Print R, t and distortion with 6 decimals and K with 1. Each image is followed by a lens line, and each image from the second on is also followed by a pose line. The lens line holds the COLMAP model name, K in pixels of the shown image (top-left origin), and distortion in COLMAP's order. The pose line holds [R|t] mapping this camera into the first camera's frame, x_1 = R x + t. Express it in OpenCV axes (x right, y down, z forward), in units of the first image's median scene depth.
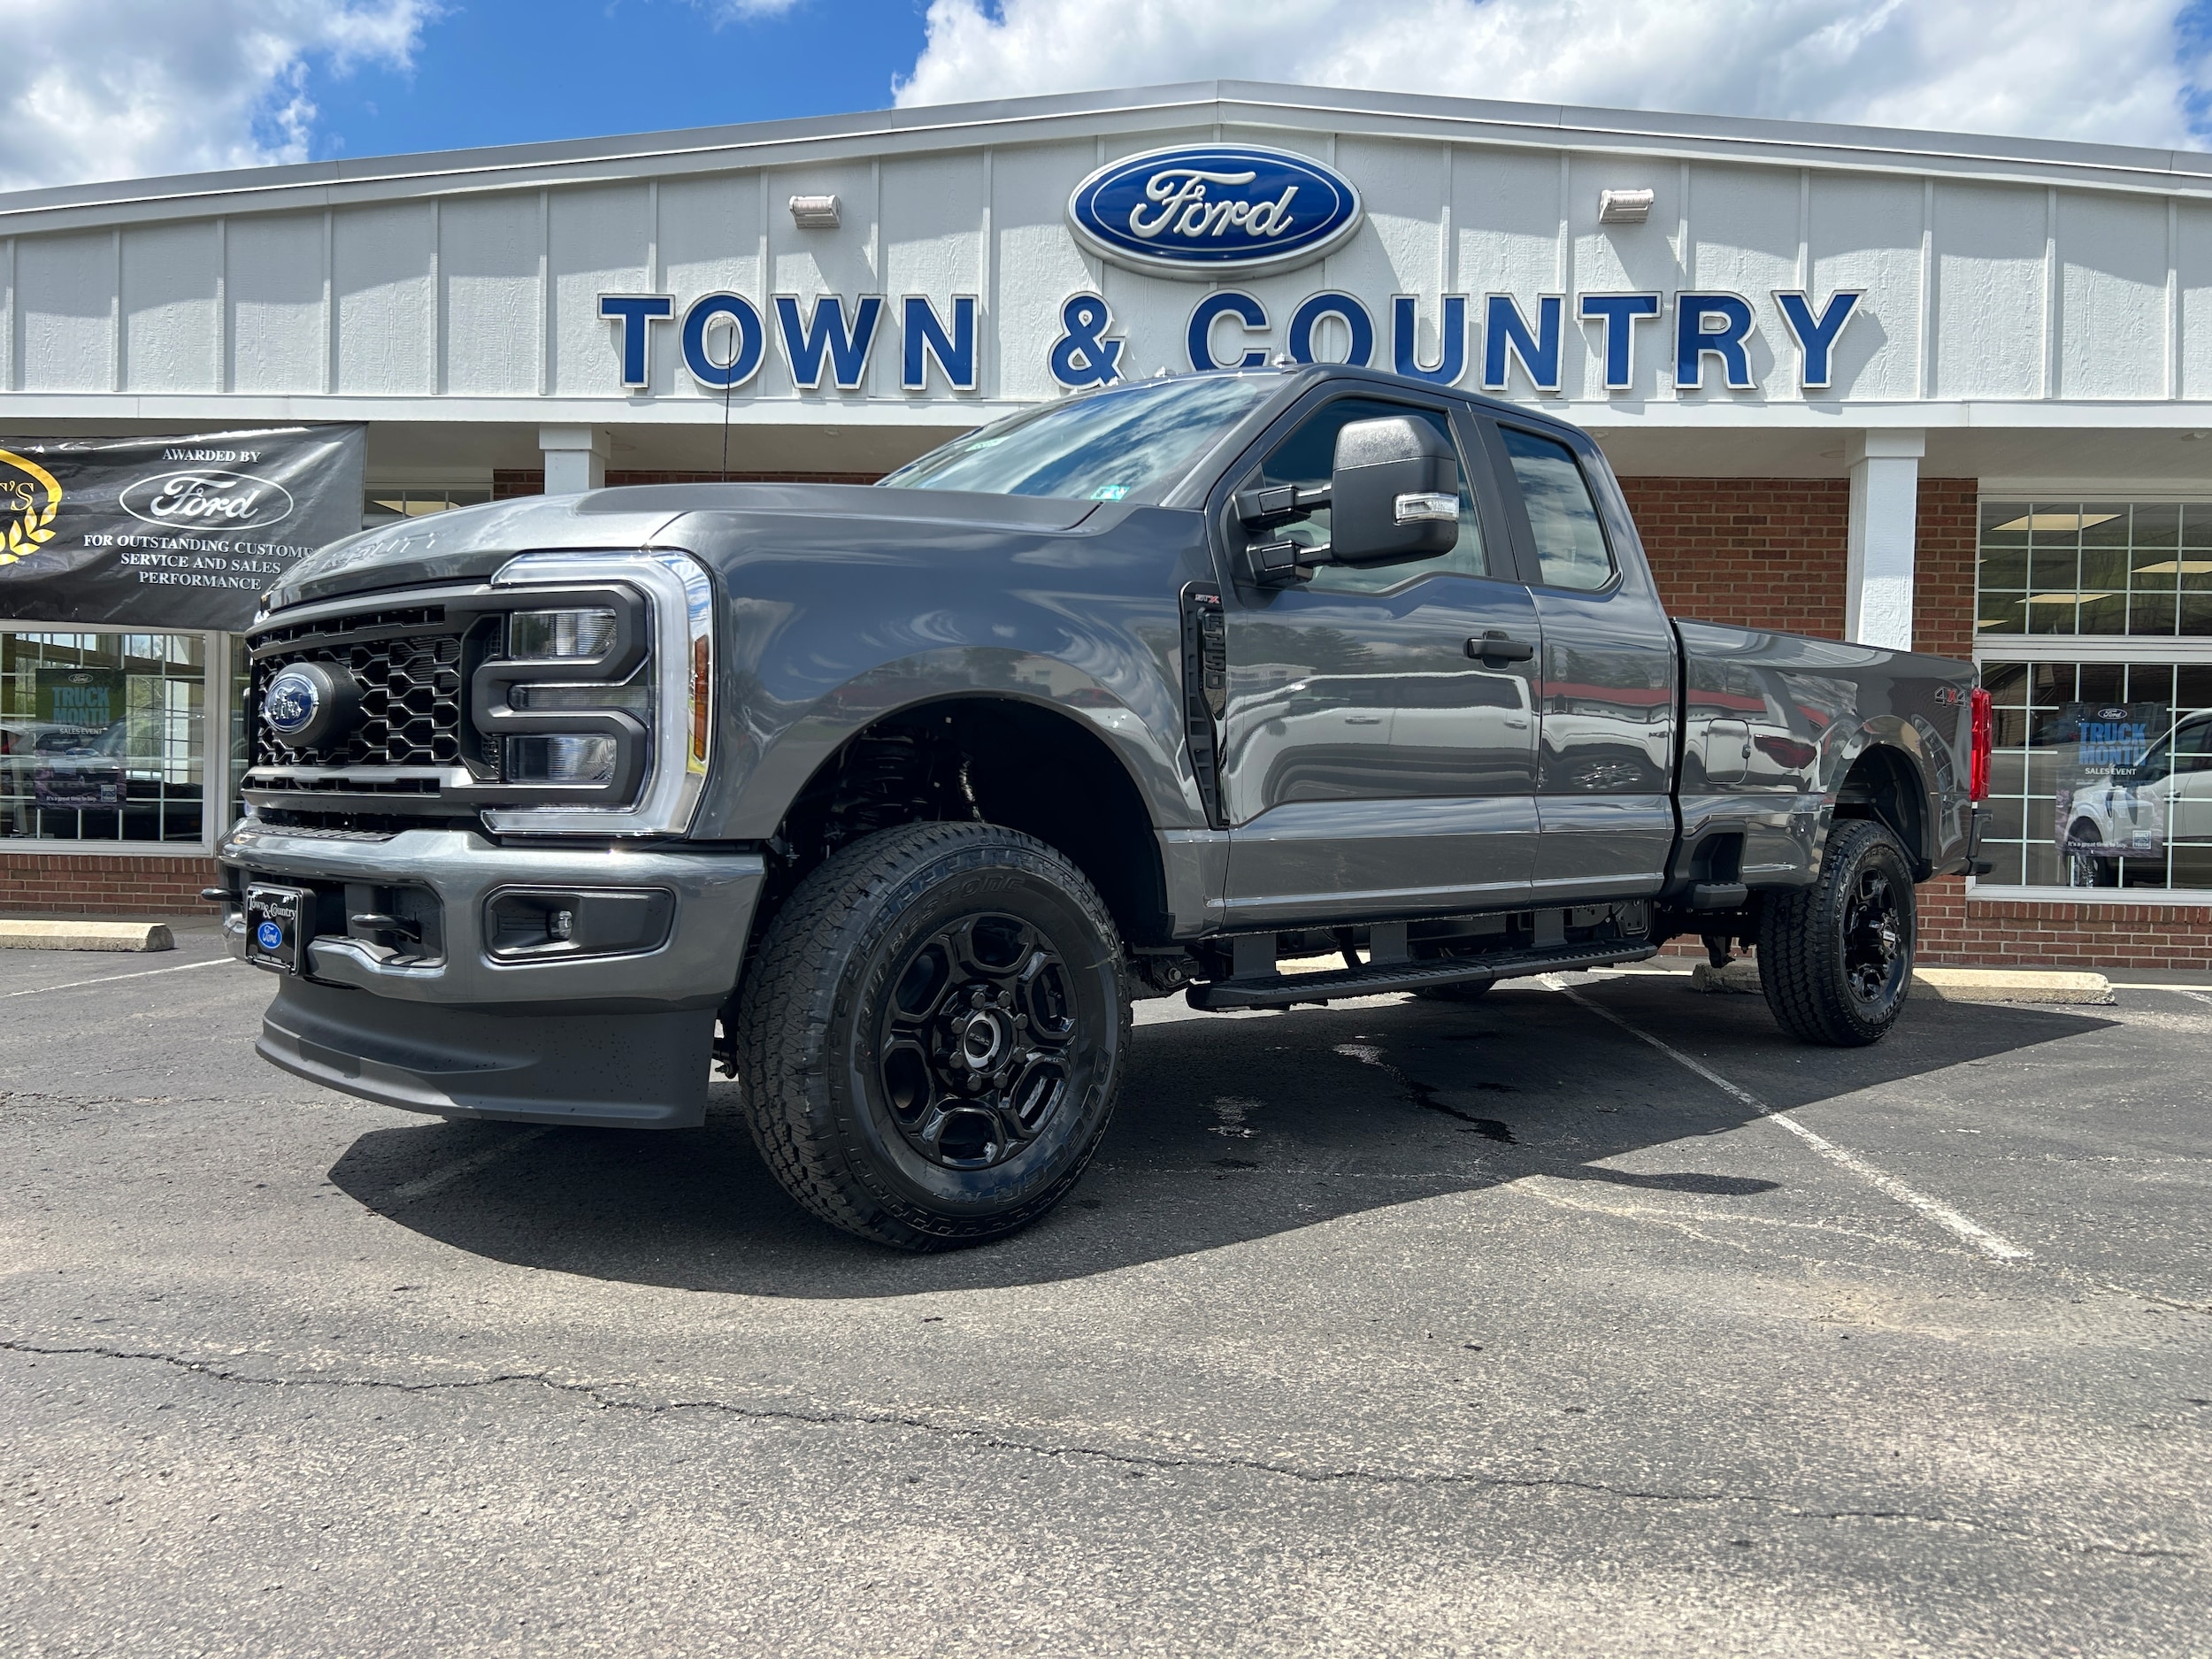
lens RADIAL K [[1667.3, 0, 1092.4], [0, 1667.3, 827.3], [0, 0, 1]] dist [0.042797, -0.045974]
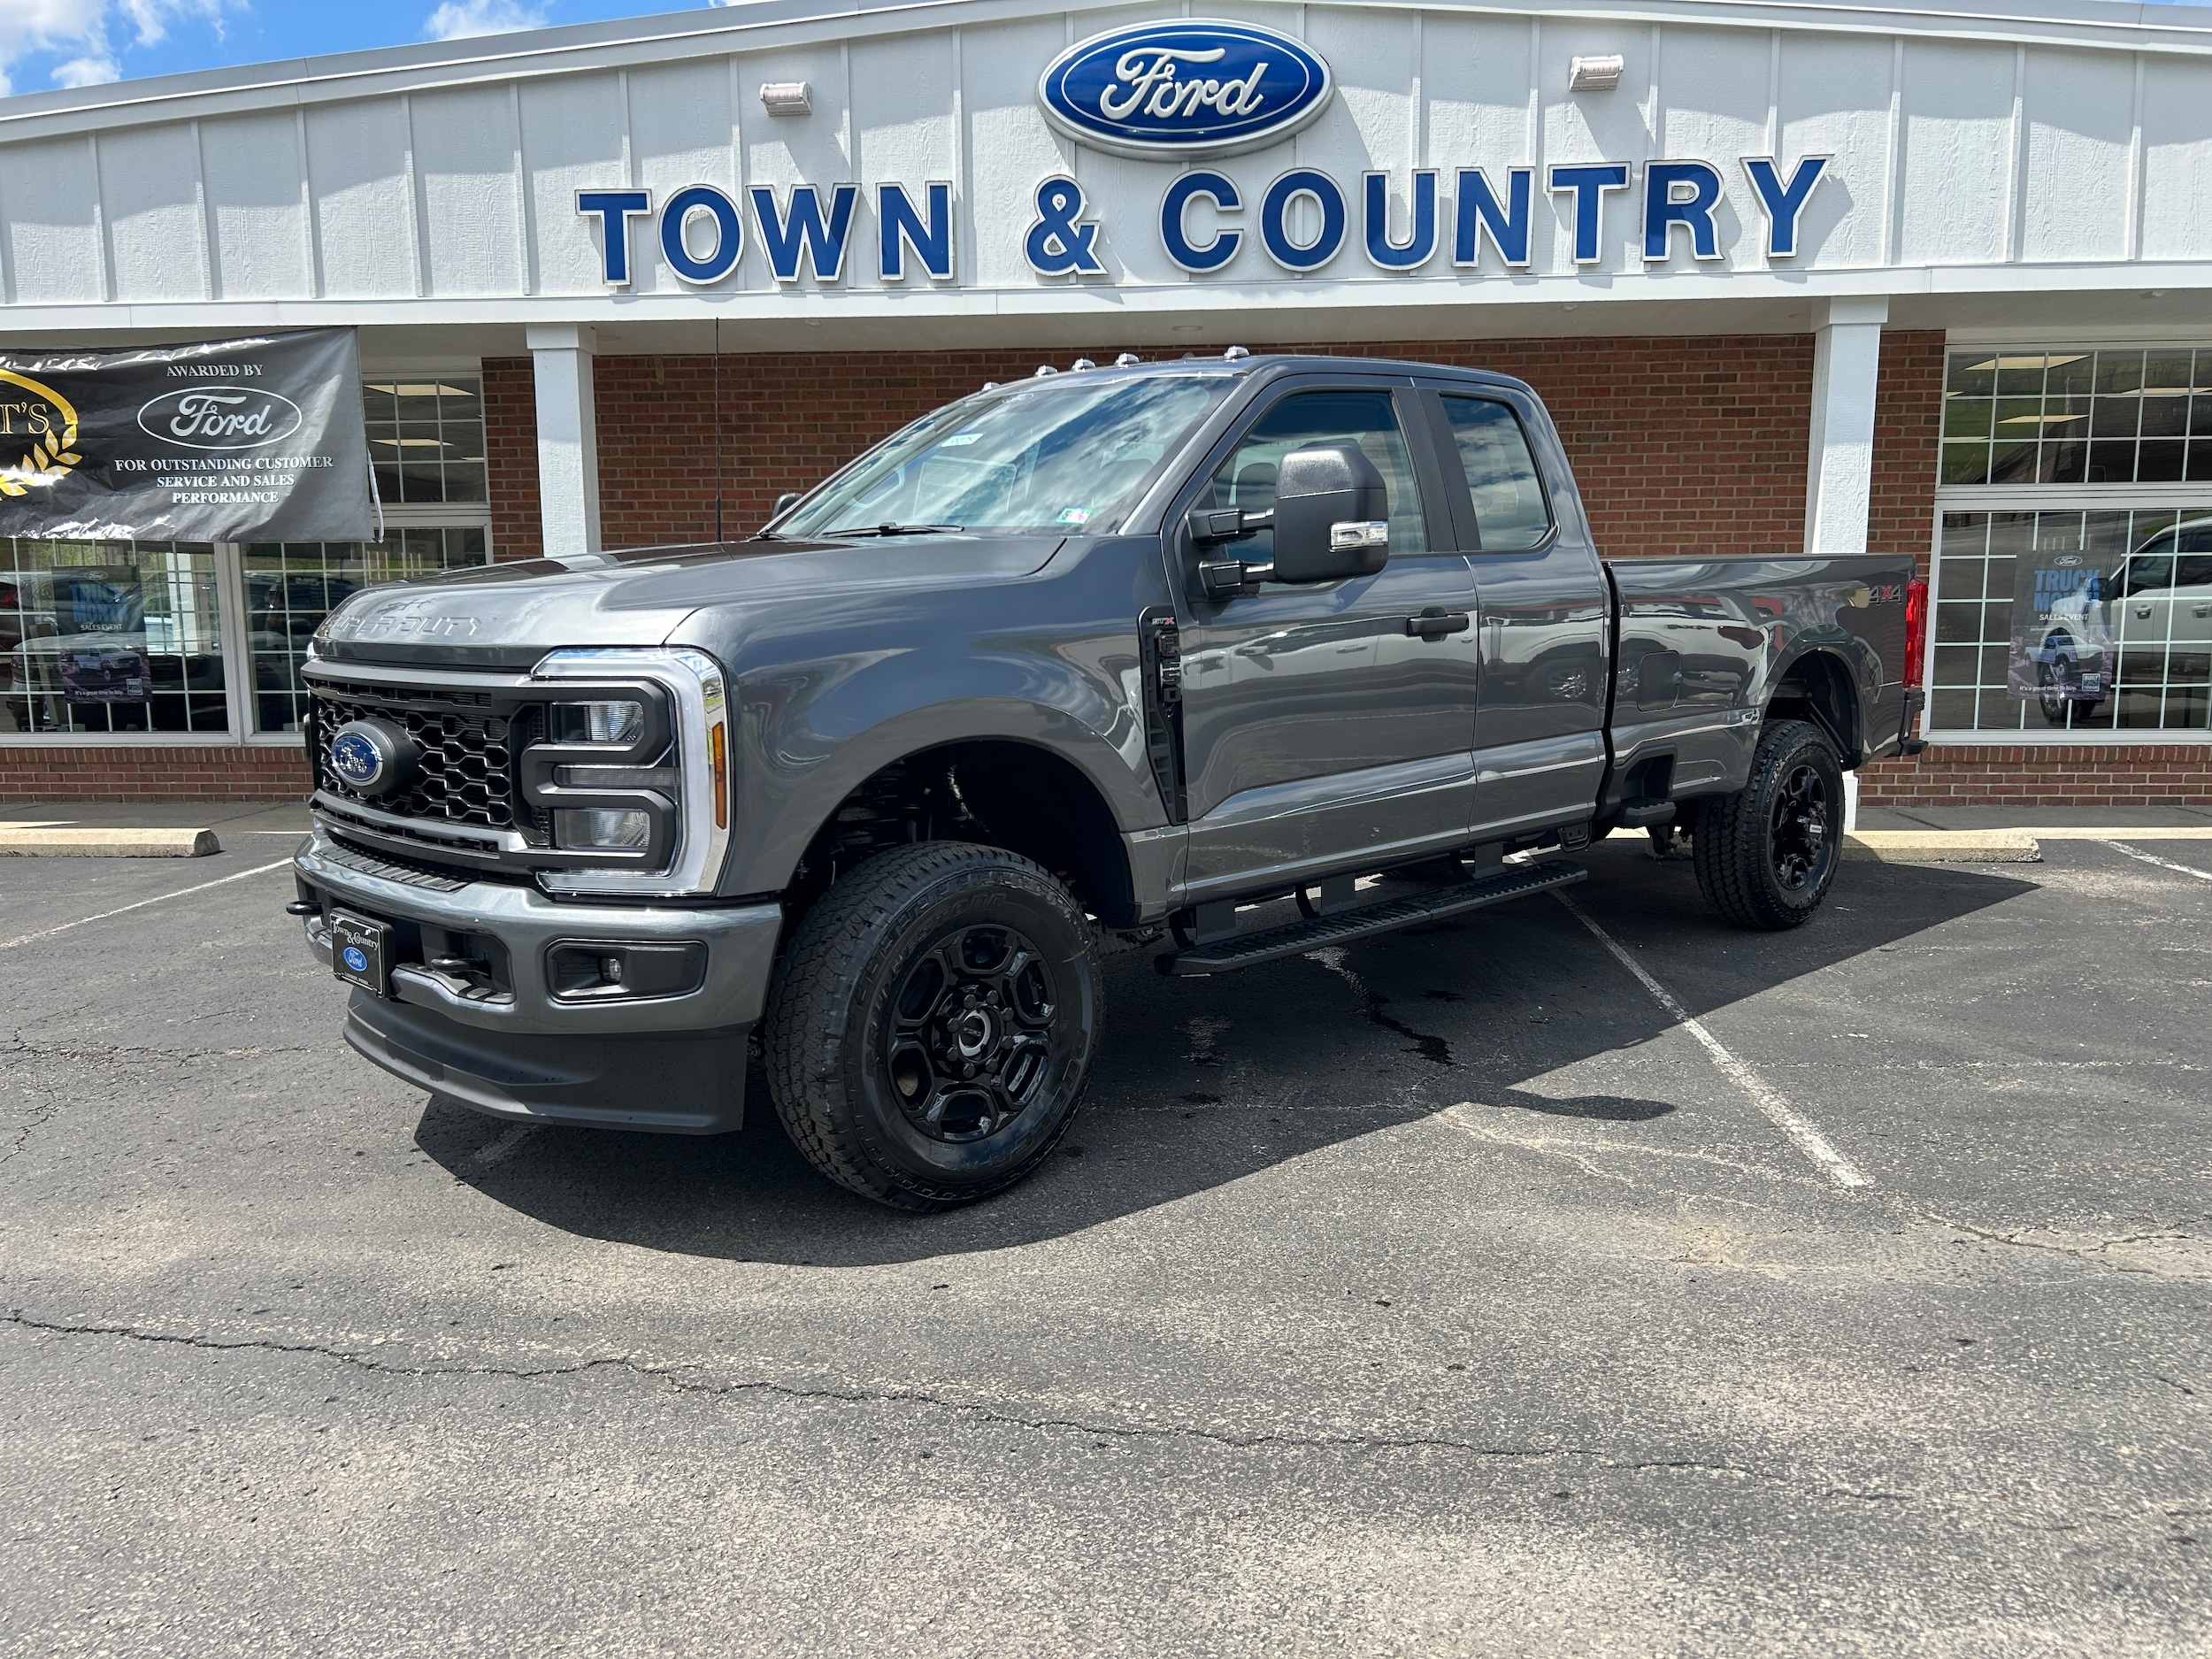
lens RADIAL K [[1668.6, 0, 1092.9], [0, 1668.6, 832.9], [0, 0, 1]] dist [0.038351, -0.040933]
pose [[0.999592, -0.028341, -0.003473, 0.008946], [0.028552, 0.991509, 0.126866, -0.056959], [-0.000152, -0.126914, 0.991914, -0.049900]]
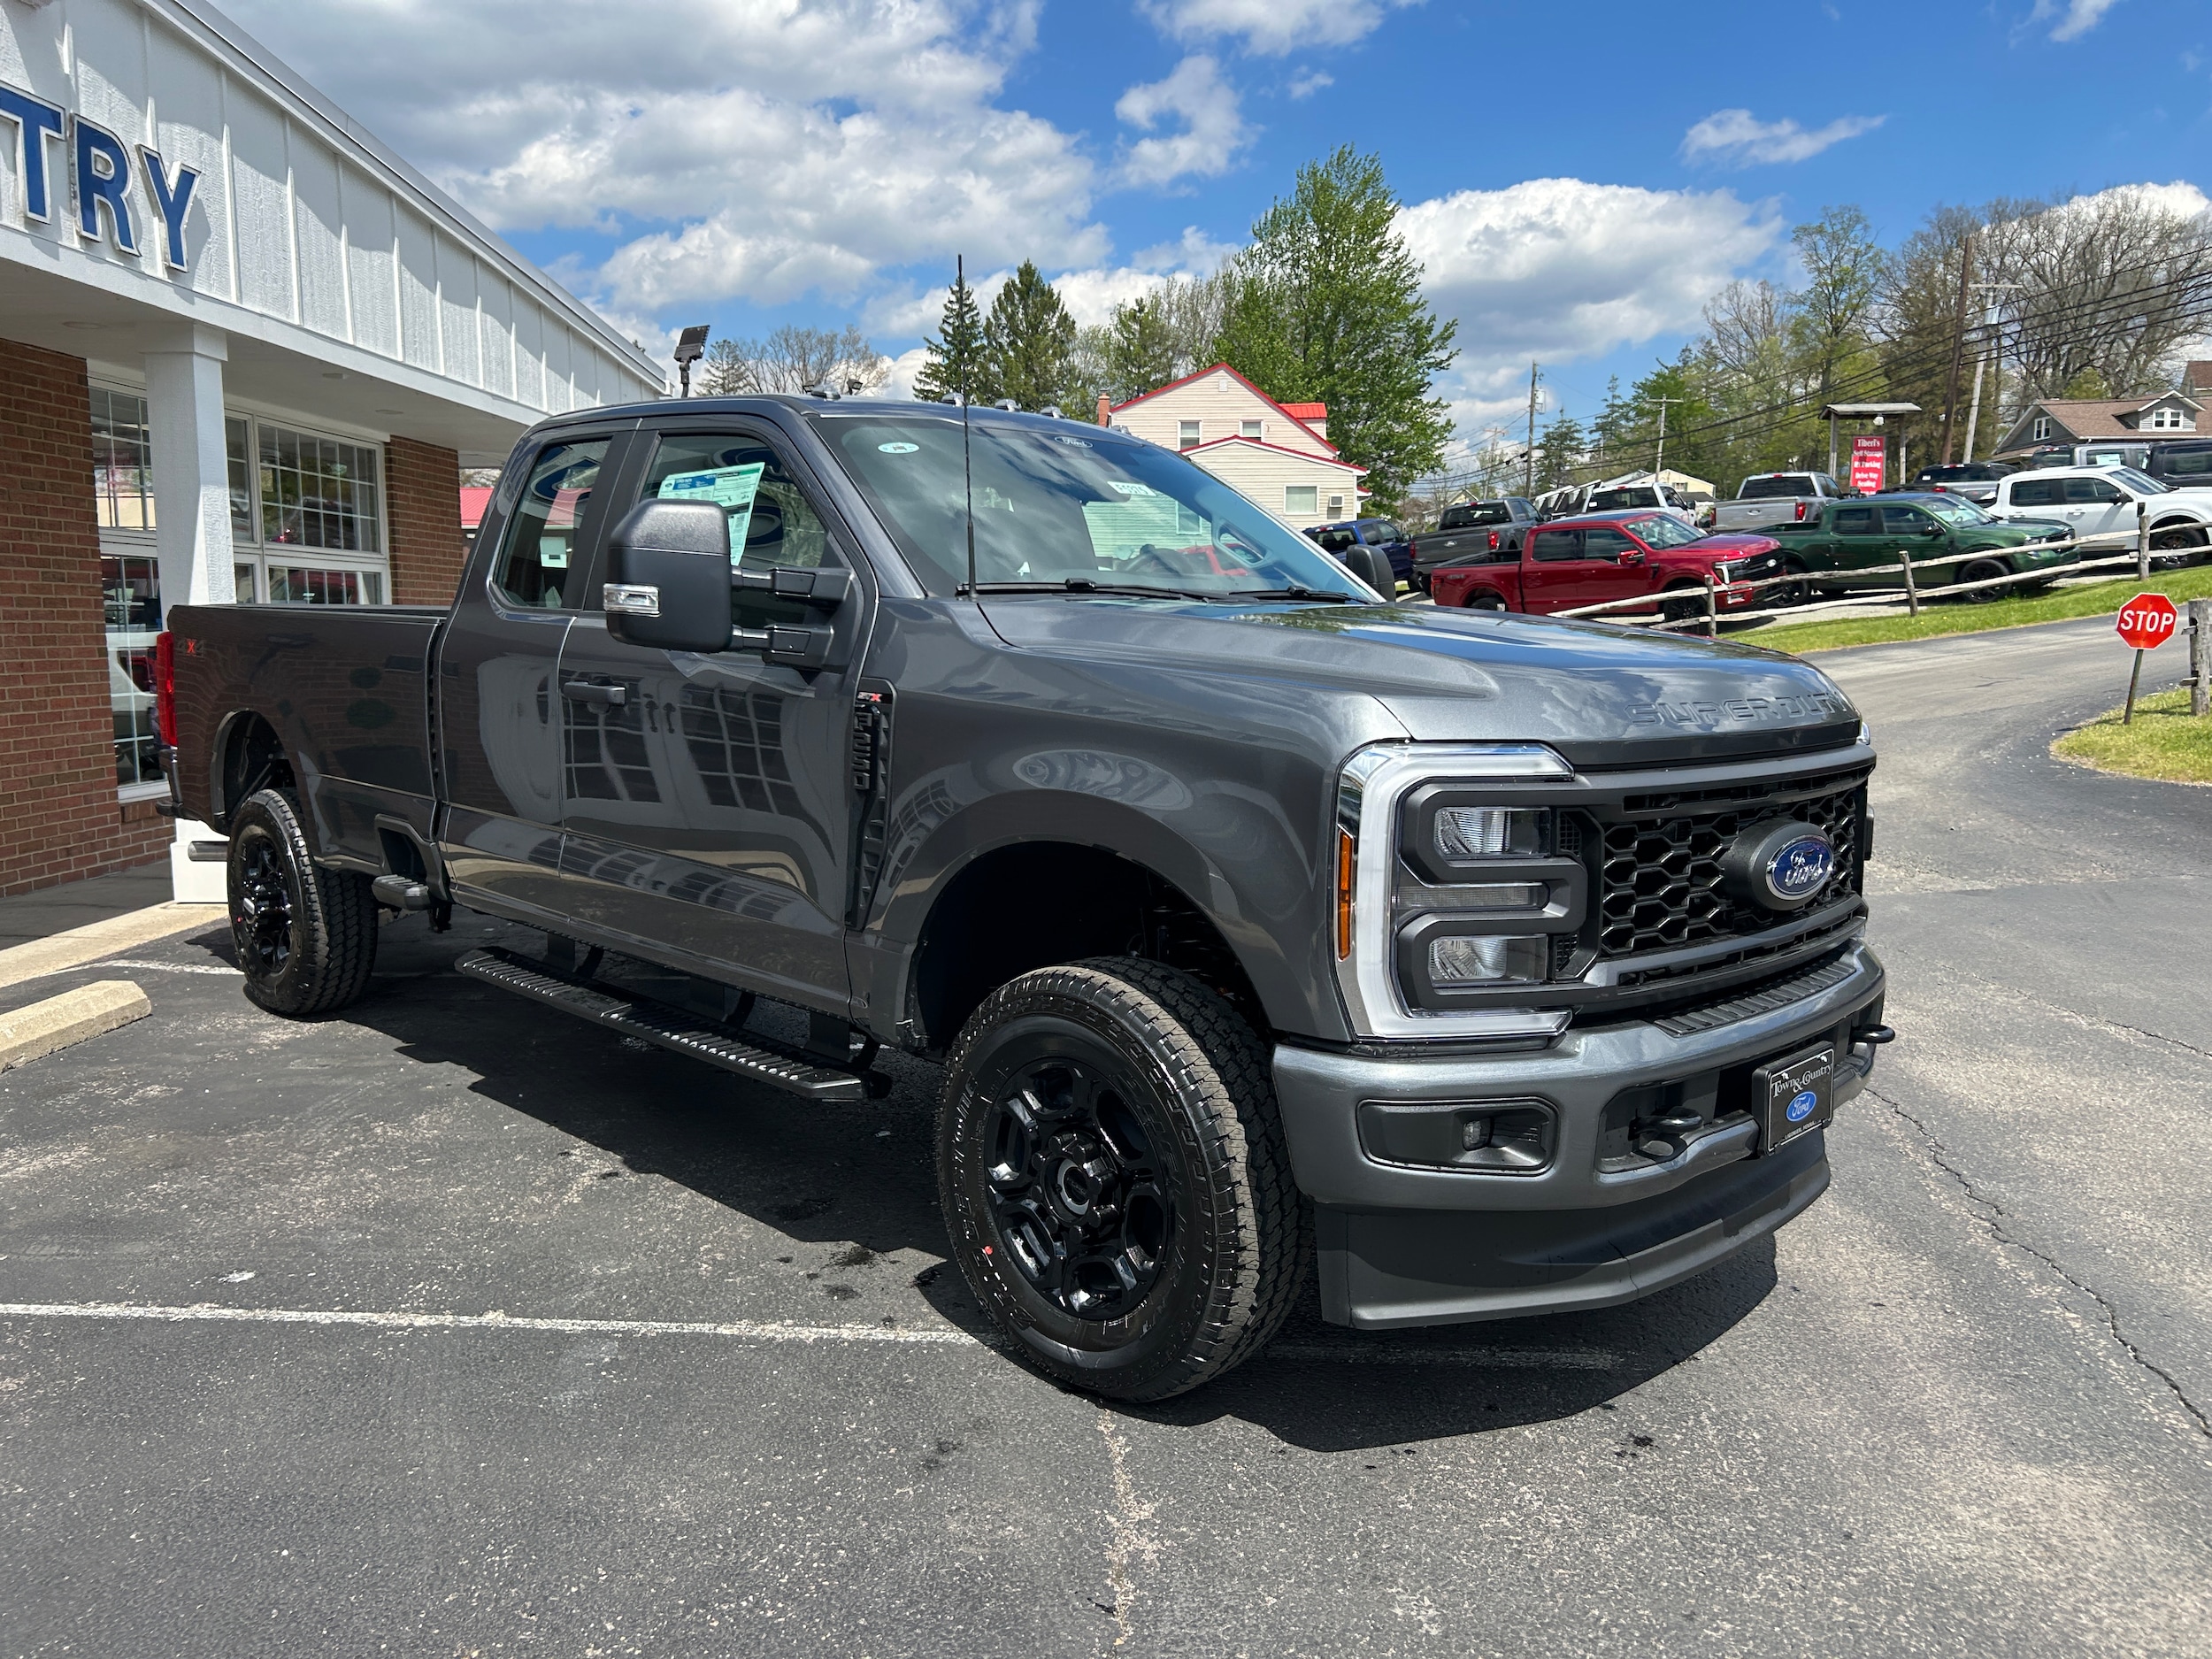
lens RADIAL K [[1662.8, 0, 1091.1], [0, 1662.8, 821.8], [0, 0, 1]] dist [0.048623, -0.051469]
pose [[-0.034320, -0.136619, 0.990029, -0.523203], [0.006955, 0.990556, 0.136933, -0.086265], [-0.999387, 0.011585, -0.033045, 0.535437]]
